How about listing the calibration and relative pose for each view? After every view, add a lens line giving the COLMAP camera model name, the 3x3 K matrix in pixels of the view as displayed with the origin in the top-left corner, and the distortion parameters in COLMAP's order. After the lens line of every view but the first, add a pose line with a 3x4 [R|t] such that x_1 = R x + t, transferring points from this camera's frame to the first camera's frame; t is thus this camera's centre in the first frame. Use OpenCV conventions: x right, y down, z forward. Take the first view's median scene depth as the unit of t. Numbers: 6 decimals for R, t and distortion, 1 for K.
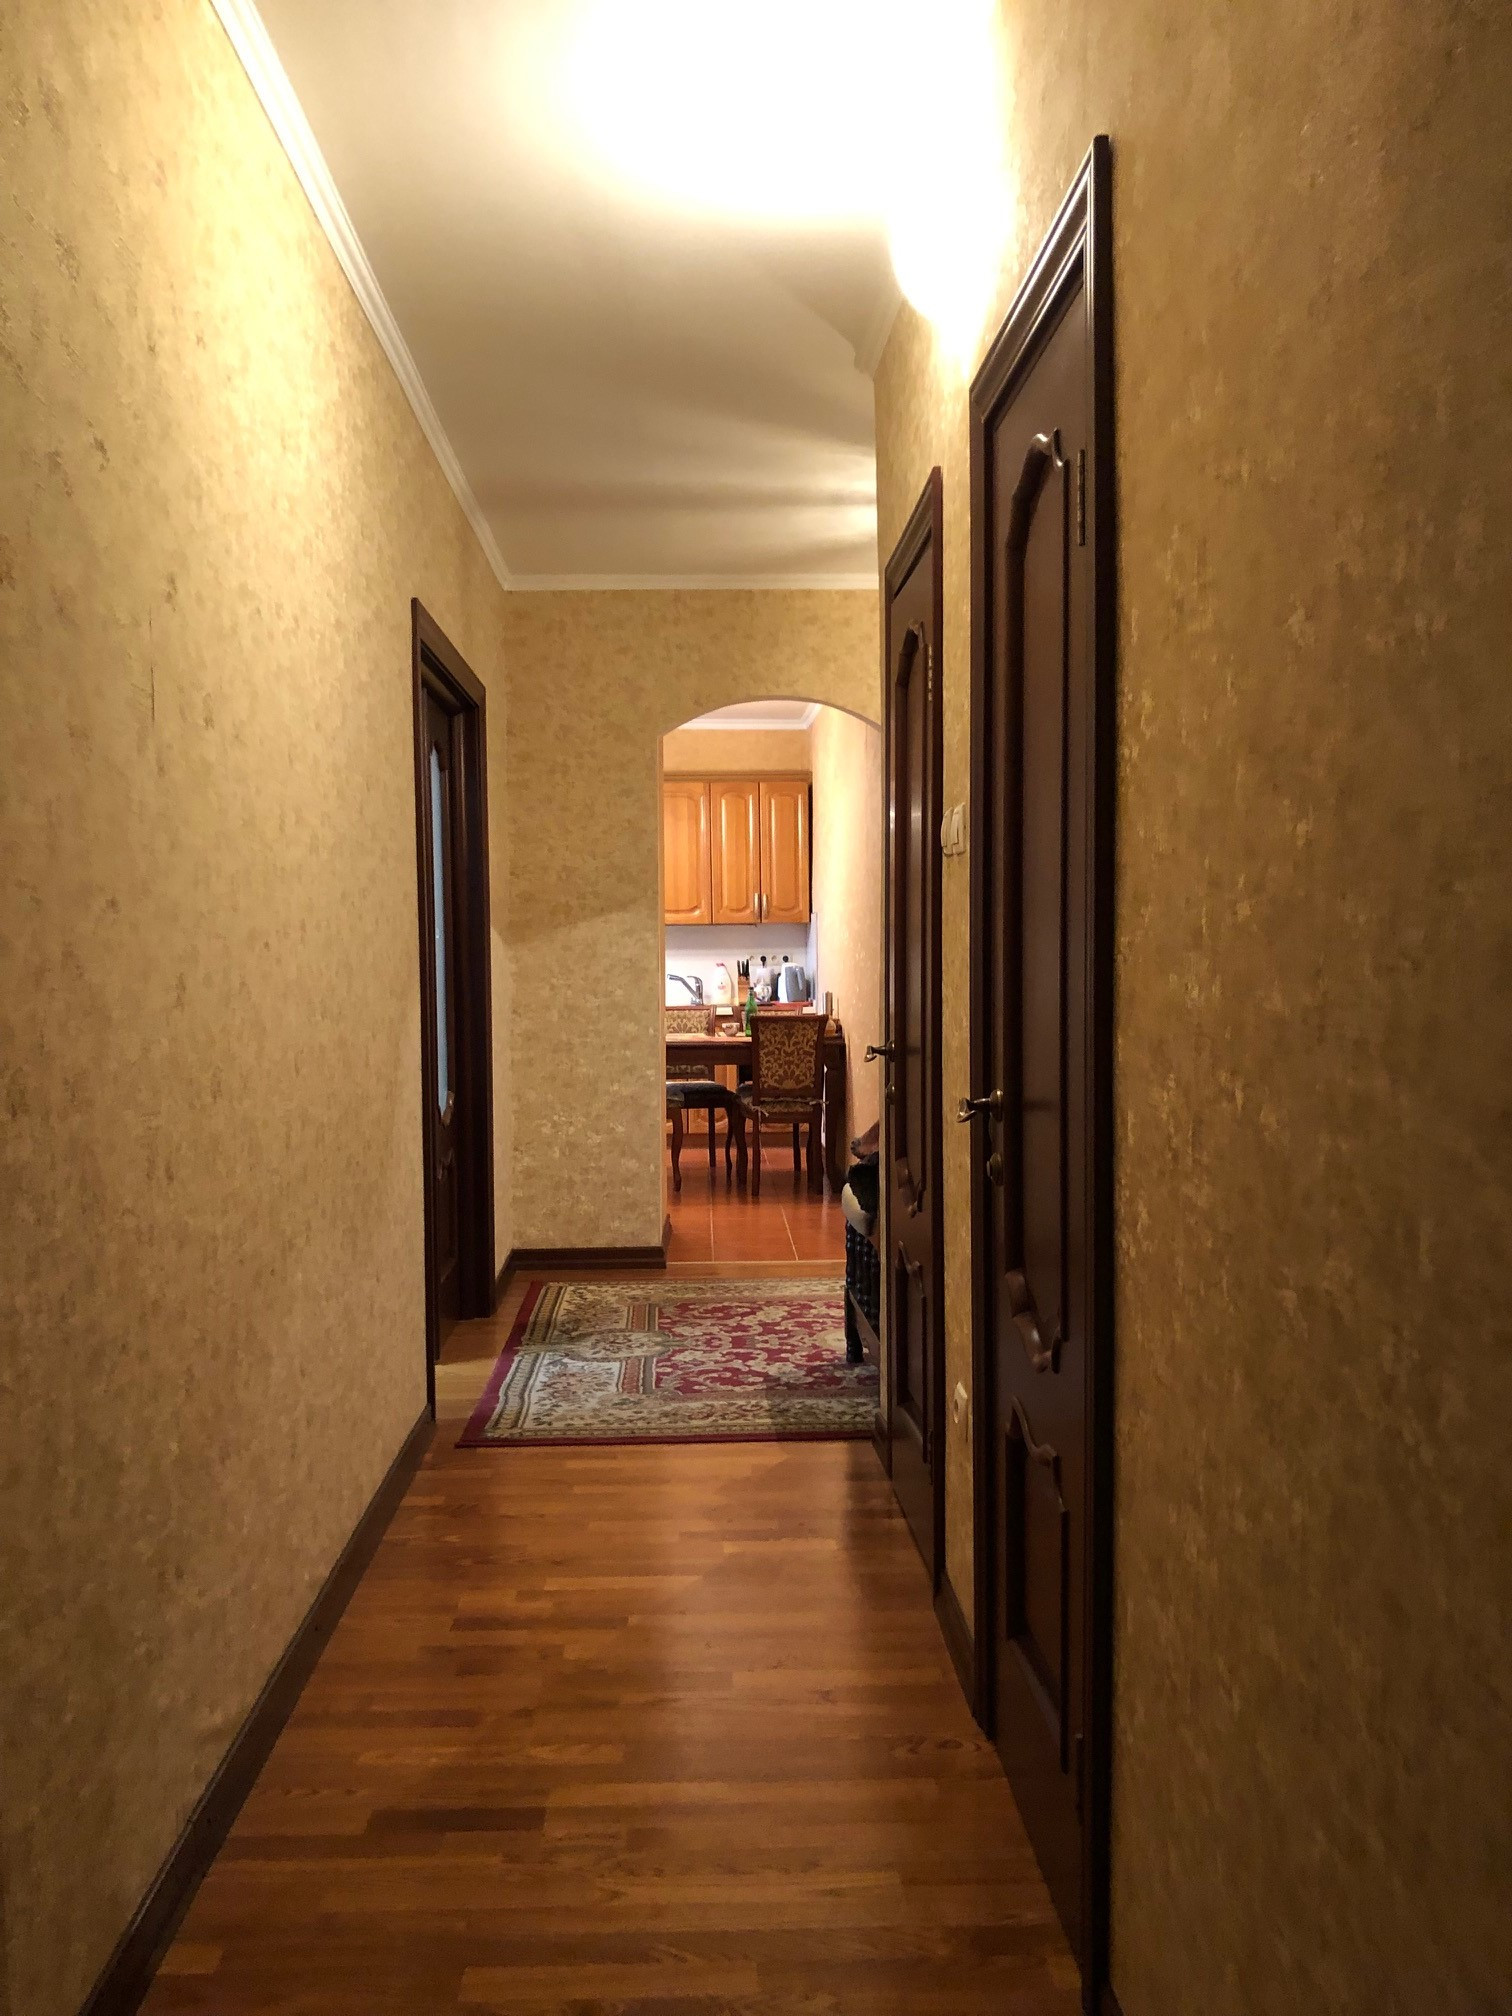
lens RADIAL K [[1643.9, 0, 757.5], [0, 1643.9, 1017.5], [0, 0, 1]] dist [0.030649, -0.039115]
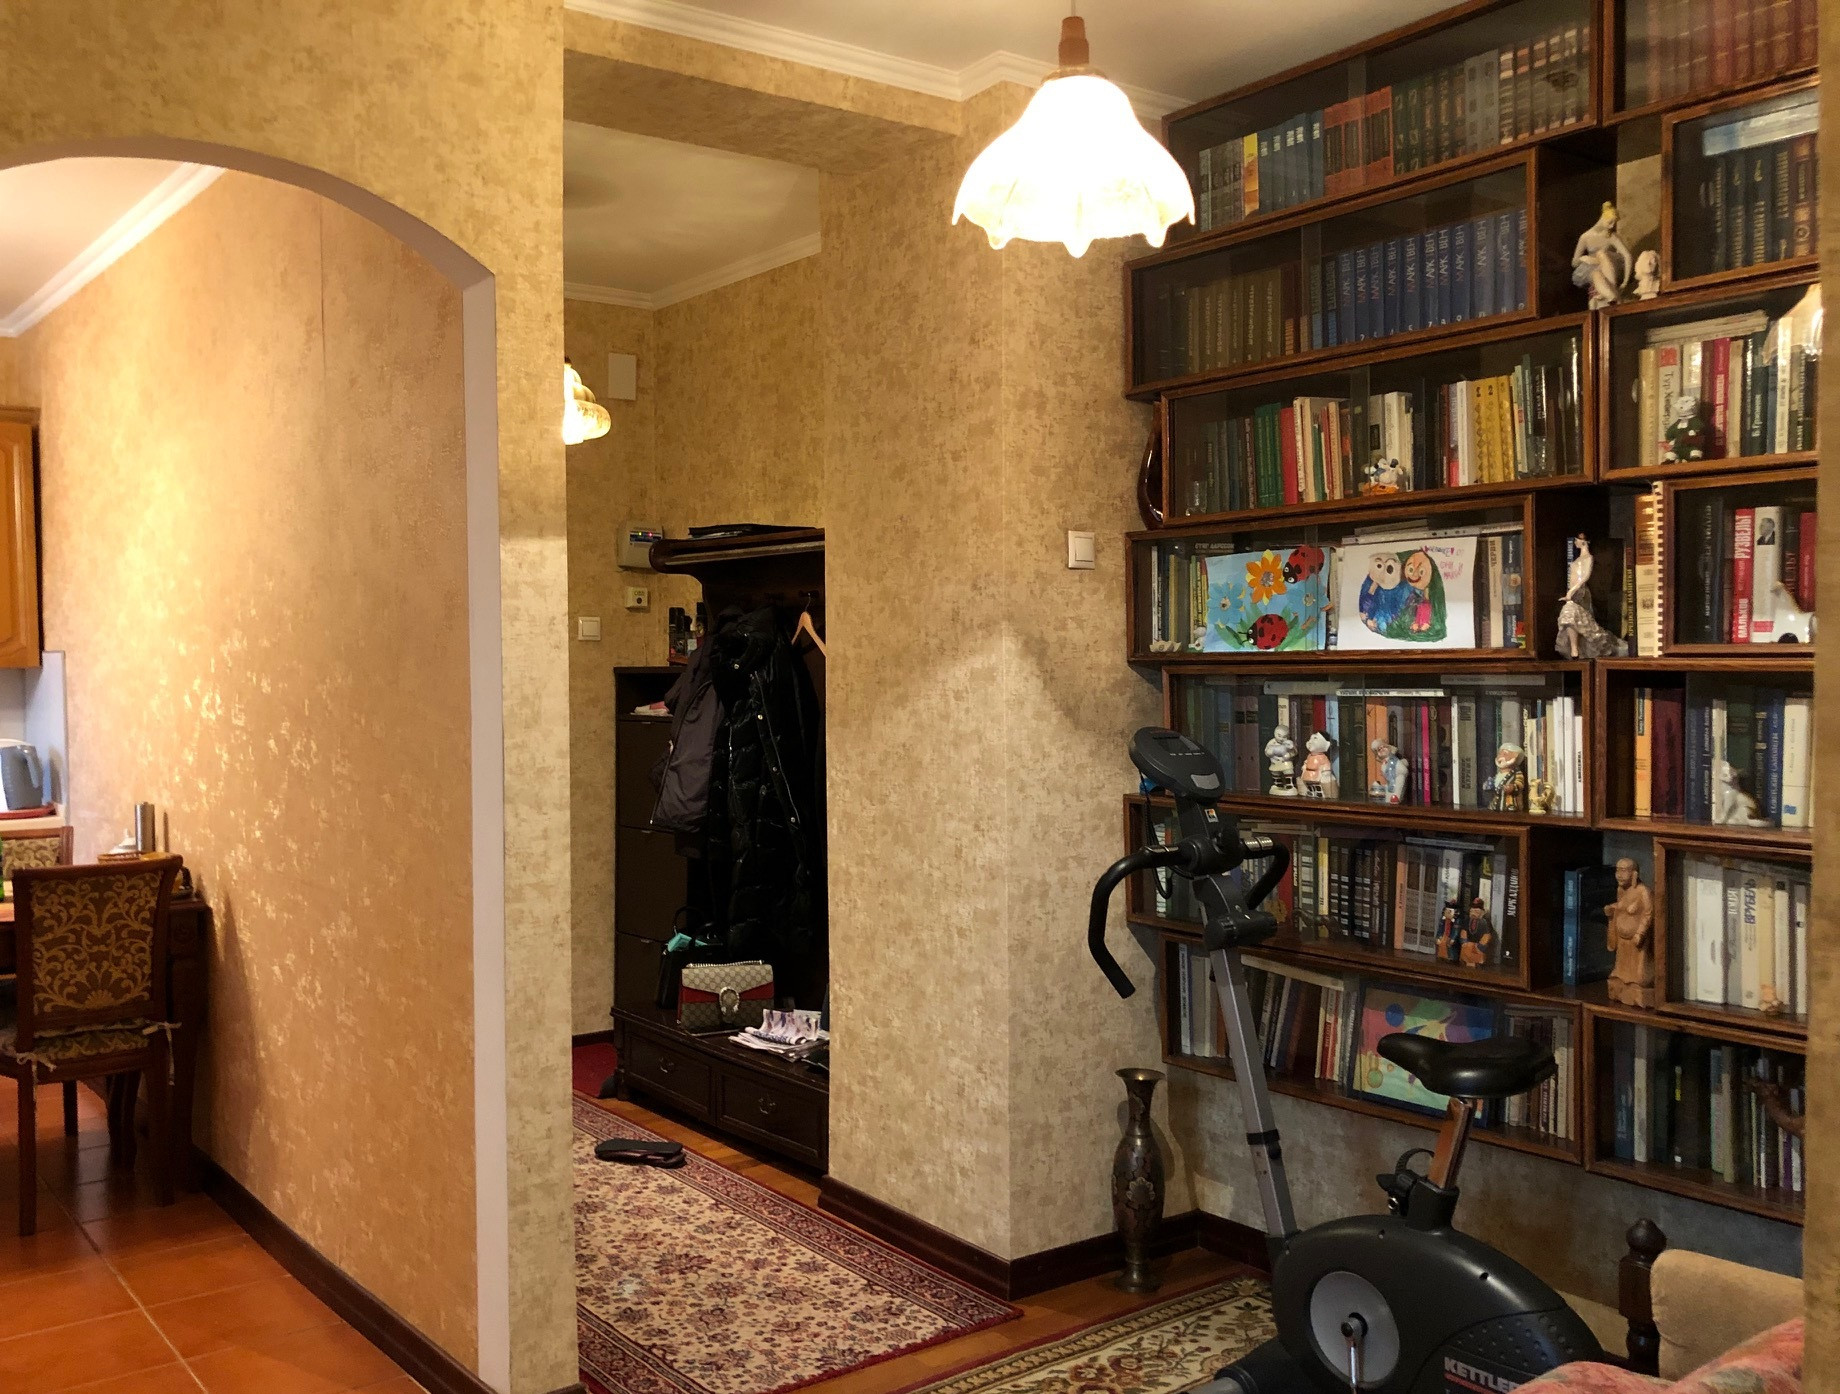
lens RADIAL K [[1622.6, 0, 916.5], [0, 1622.6, 683.8], [0, 0, 1]] dist [-0.003809, 0.001249]
pose [[0.805453, -0.014849, 0.592474, -0.062834], [0.035081, 0.999128, -0.022651, -0.031363], [-0.591621, 0.039029, 0.805271, 0.397752]]
